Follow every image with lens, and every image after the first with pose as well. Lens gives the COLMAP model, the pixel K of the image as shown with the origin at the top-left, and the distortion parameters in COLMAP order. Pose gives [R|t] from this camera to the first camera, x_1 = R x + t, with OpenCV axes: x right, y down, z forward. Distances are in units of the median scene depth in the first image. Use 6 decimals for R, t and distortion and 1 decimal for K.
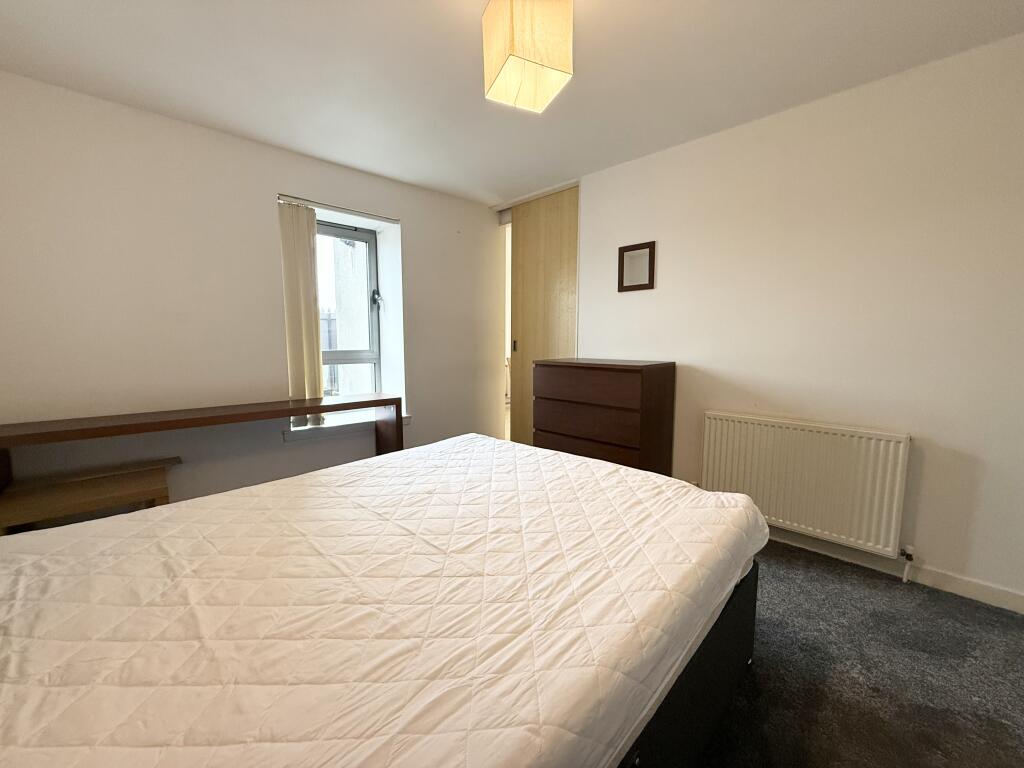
lens RADIAL K [[411.3, 0, 509.9], [0, 411.3, 381.4], [0, 0, 1]] dist [-0.001612, 0.000014]
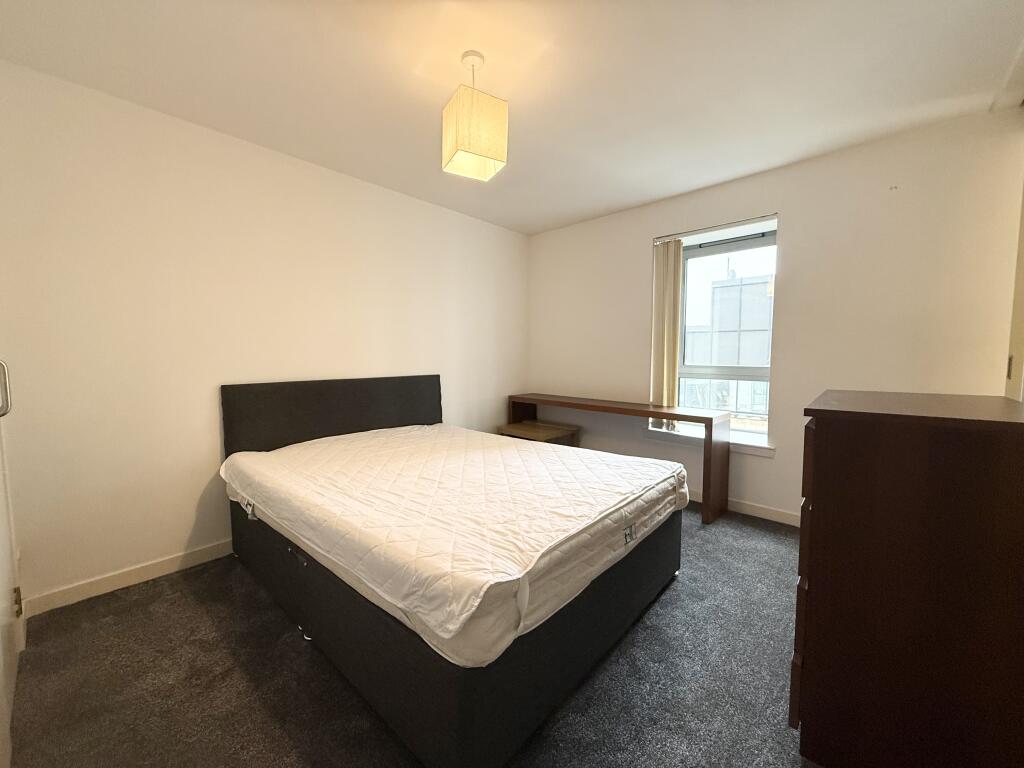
lens RADIAL K [[411.3, 0, 508.2], [0, 411.3, 386.1], [0, 0, 1]] dist [-0.001612, 0.000014]
pose [[0.039355, 0.077357, -0.996226, 0.664415], [-0.101099, 0.992191, 0.073050, -0.054822], [0.994098, 0.097843, 0.046868, 0.523463]]
